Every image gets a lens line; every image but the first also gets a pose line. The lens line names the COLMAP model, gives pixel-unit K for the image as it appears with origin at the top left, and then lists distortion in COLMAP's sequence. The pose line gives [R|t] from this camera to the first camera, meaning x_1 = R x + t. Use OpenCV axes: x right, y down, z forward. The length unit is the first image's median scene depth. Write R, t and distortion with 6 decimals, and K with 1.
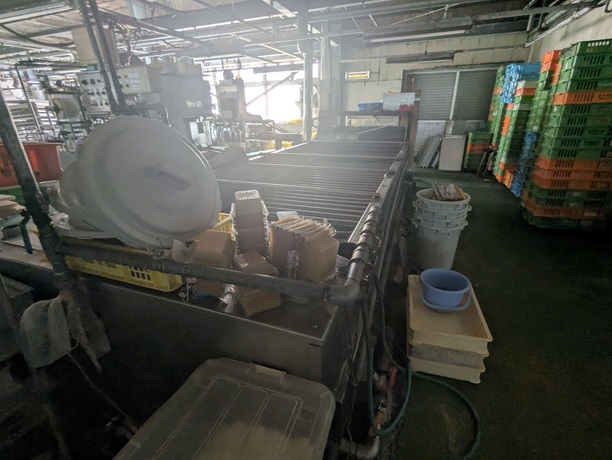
lens RADIAL K [[295.3, 0, 304.5], [0, 295.3, 232.3], [0, 0, 1]] dist [-0.001248, 0.000123]
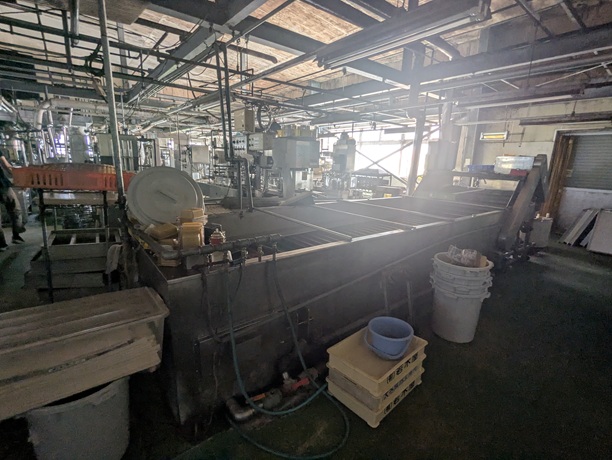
lens RADIAL K [[295.3, 0, 304.5], [0, 295.3, 232.3], [0, 0, 1]] dist [-0.001248, 0.000123]
pose [[0.853474, 0.169656, -0.492746, 0.246230], [-0.245455, 0.964945, -0.092909, 0.001645], [0.459710, 0.200243, 0.865199, -0.046470]]
